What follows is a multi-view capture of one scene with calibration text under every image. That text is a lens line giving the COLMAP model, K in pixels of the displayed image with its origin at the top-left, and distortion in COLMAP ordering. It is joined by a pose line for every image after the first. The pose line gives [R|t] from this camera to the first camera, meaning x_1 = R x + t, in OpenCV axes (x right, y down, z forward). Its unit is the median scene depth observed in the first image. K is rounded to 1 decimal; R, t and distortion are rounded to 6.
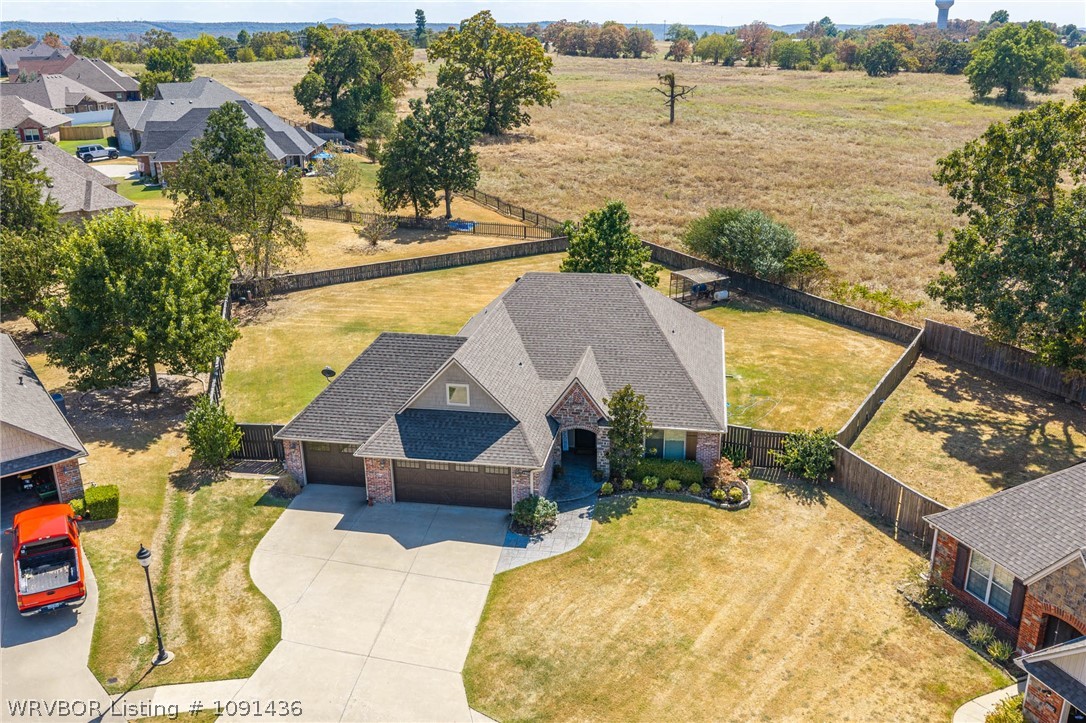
lens RADIAL K [[903.5, 0, 547.5], [0, 903.5, 363.3], [0, 0, 1]] dist [0.015074, -0.025637]
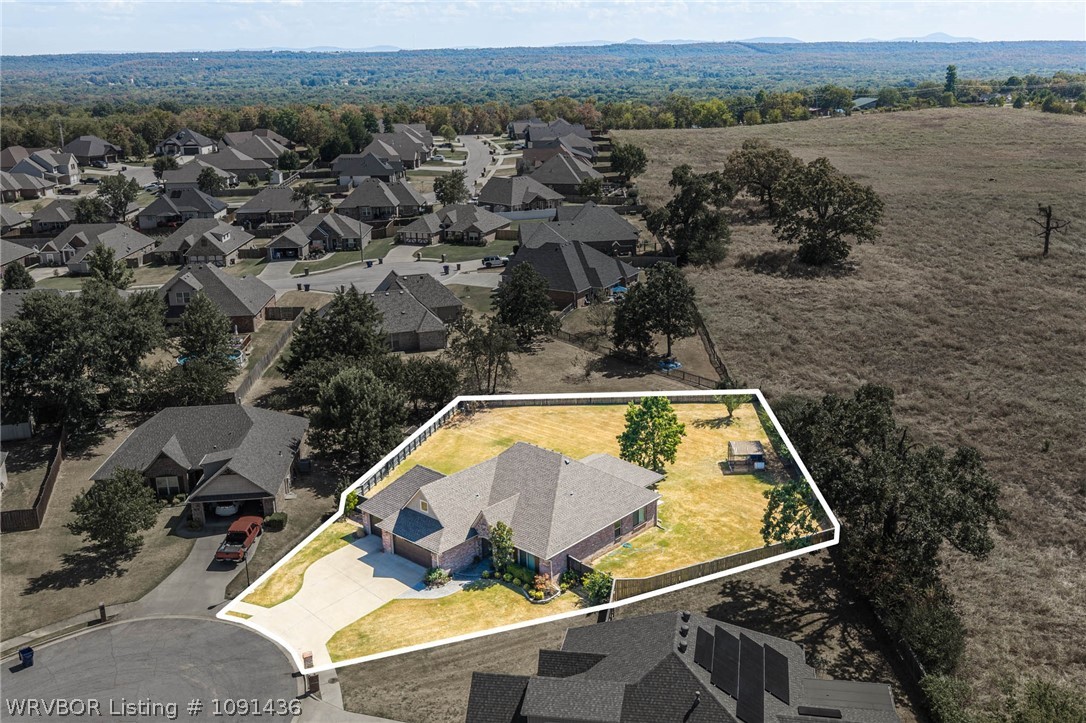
lens RADIAL K [[956.2, 0, 592.9], [0, 956.2, 359.1], [0, 0, 1]] dist [0.027370, -0.004271]
pose [[0.865216, 0.146659, -0.479471, 1.119383], [-0.170151, 0.985402, -0.005630, -0.317765], [0.471646, 0.086454, 0.877540, -0.644050]]
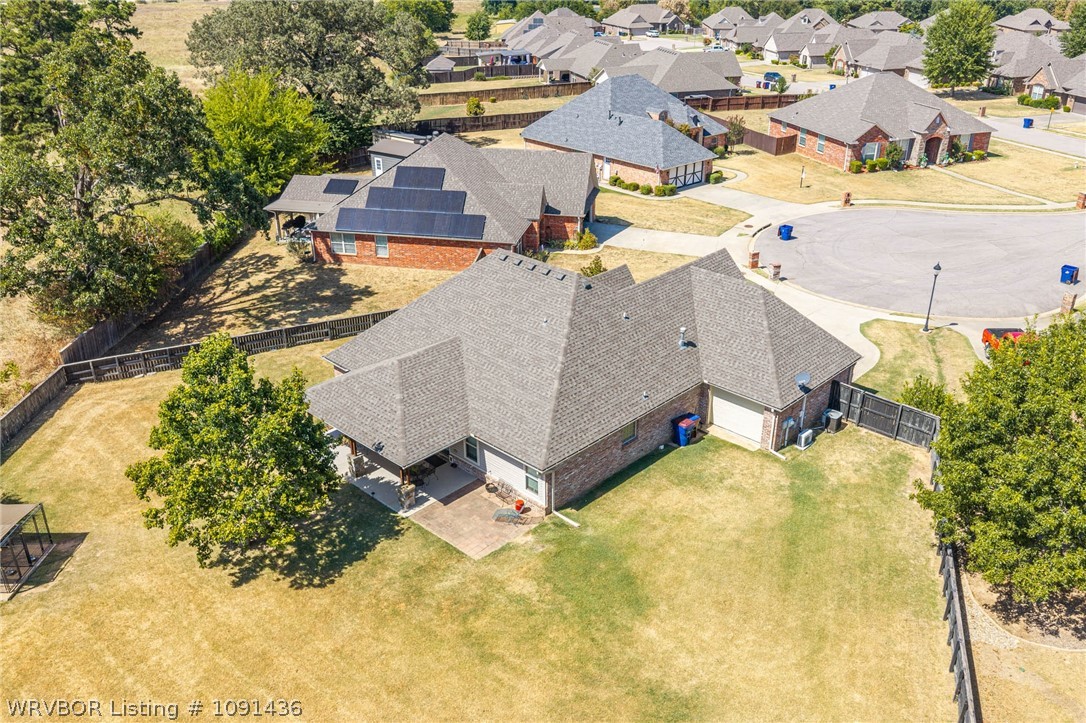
lens RADIAL K [[903.5, 0, 547.5], [0, 903.5, 363.3], [0, 0, 1]] dist [0.015074, -0.025637]
pose [[-0.830243, -0.231458, 0.507074, -0.547193], [0.199930, 0.725521, 0.658519, -0.735148], [-0.520312, 0.648110, -0.556084, 1.834276]]
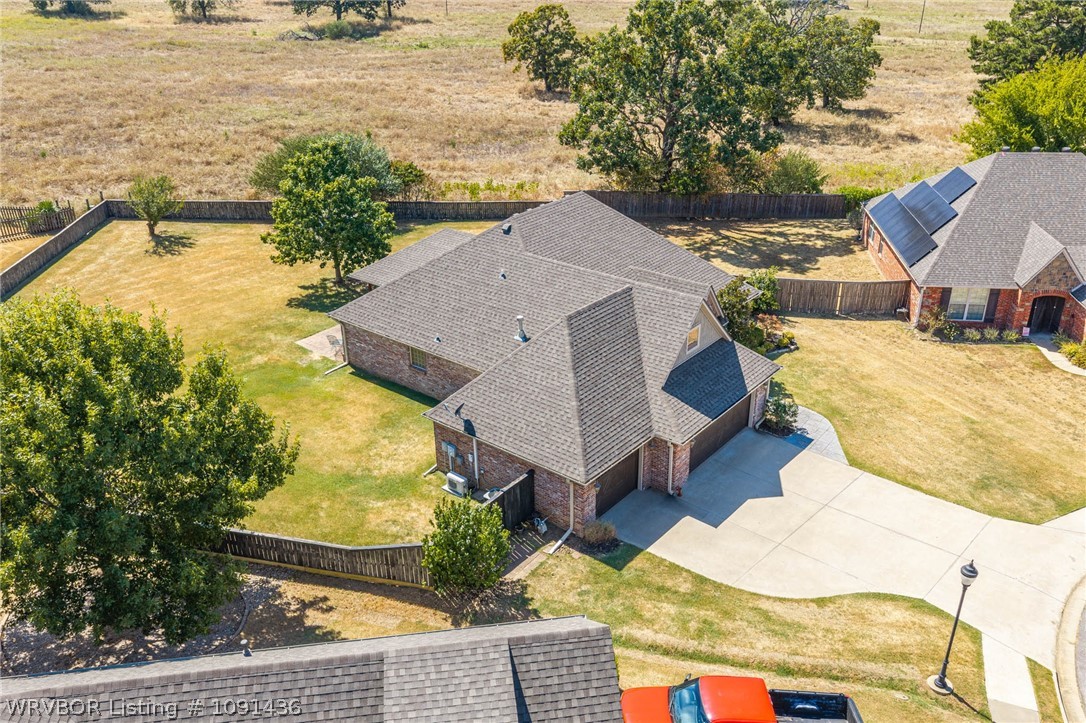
lens RADIAL K [[903.5, 0, 547.5], [0, 903.5, 363.3], [0, 0, 1]] dist [0.015074, -0.025637]
pose [[0.486216, -0.373956, 0.789779, -0.870068], [0.303945, 0.919743, 0.248373, -0.207094], [-0.819275, 0.119287, 0.560856, 0.588178]]
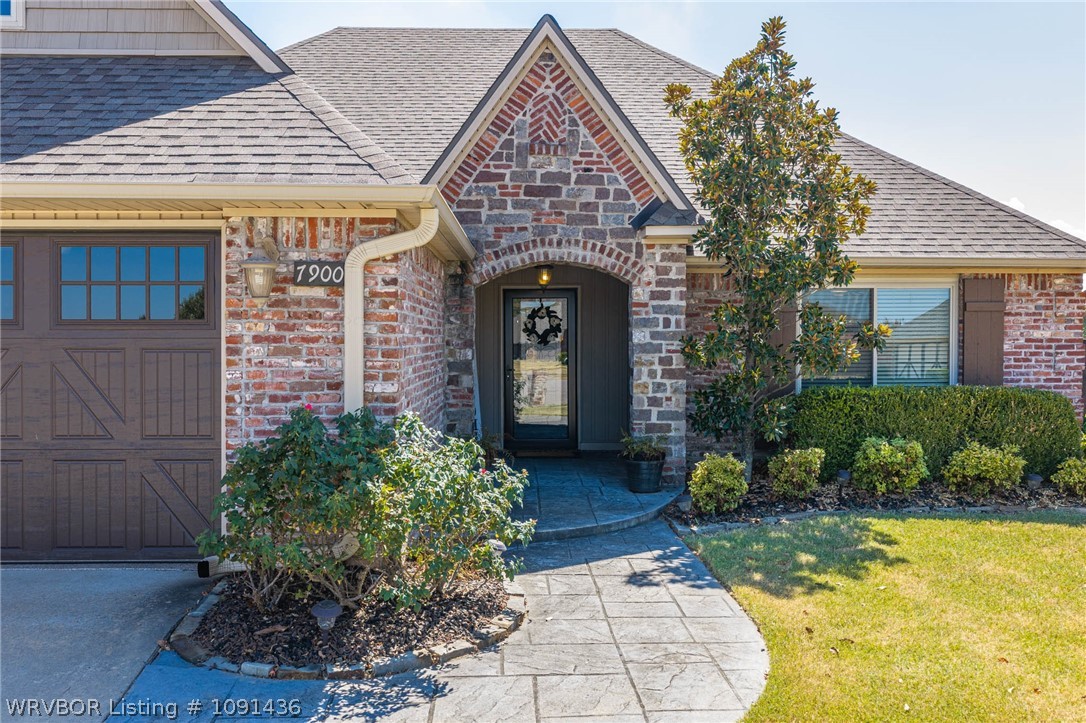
lens RADIAL K [[903.5, 0, 547.5], [0, 903.5, 363.3], [0, 0, 1]] dist [0.015074, -0.025637]
pose [[0.979843, 0.010897, 0.199473, -0.014684], [0.059545, 0.937193, -0.343690, 0.181609], [-0.190690, 0.348640, 0.917653, 0.803398]]
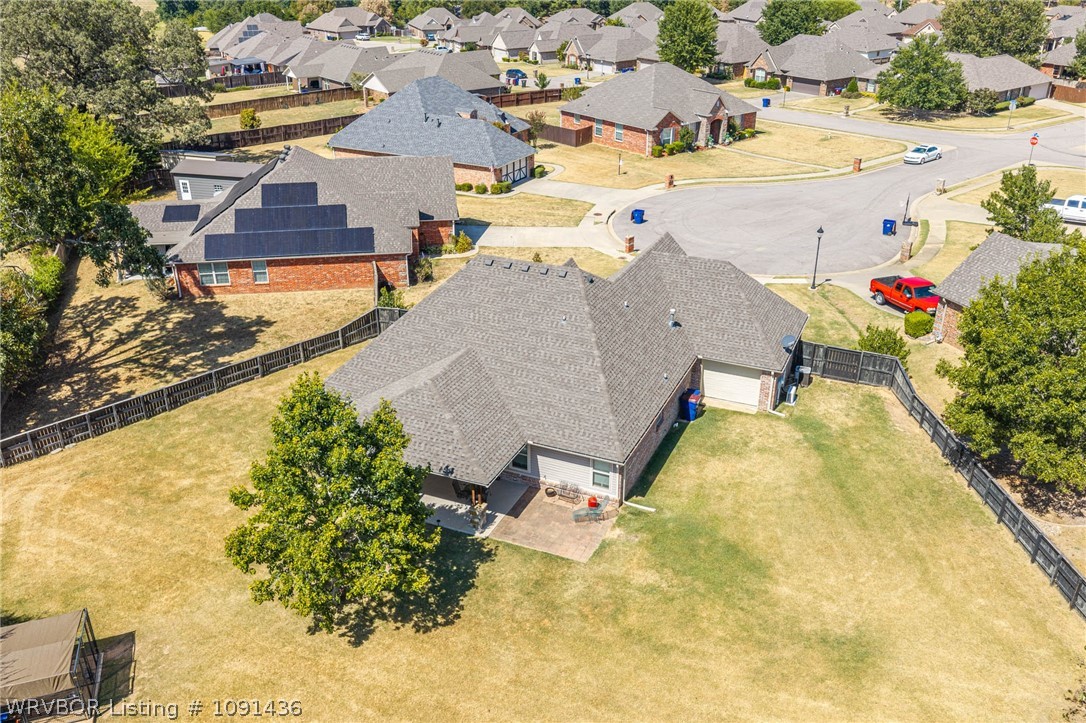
lens RADIAL K [[903.5, 0, 547.5], [0, 903.5, 363.3], [0, 0, 1]] dist [0.015074, -0.025637]
pose [[-0.970501, -0.094431, 0.221833, -0.232463], [0.092134, 0.705006, 0.703191, -0.782935], [-0.222796, 0.702886, -0.675509, 1.965900]]
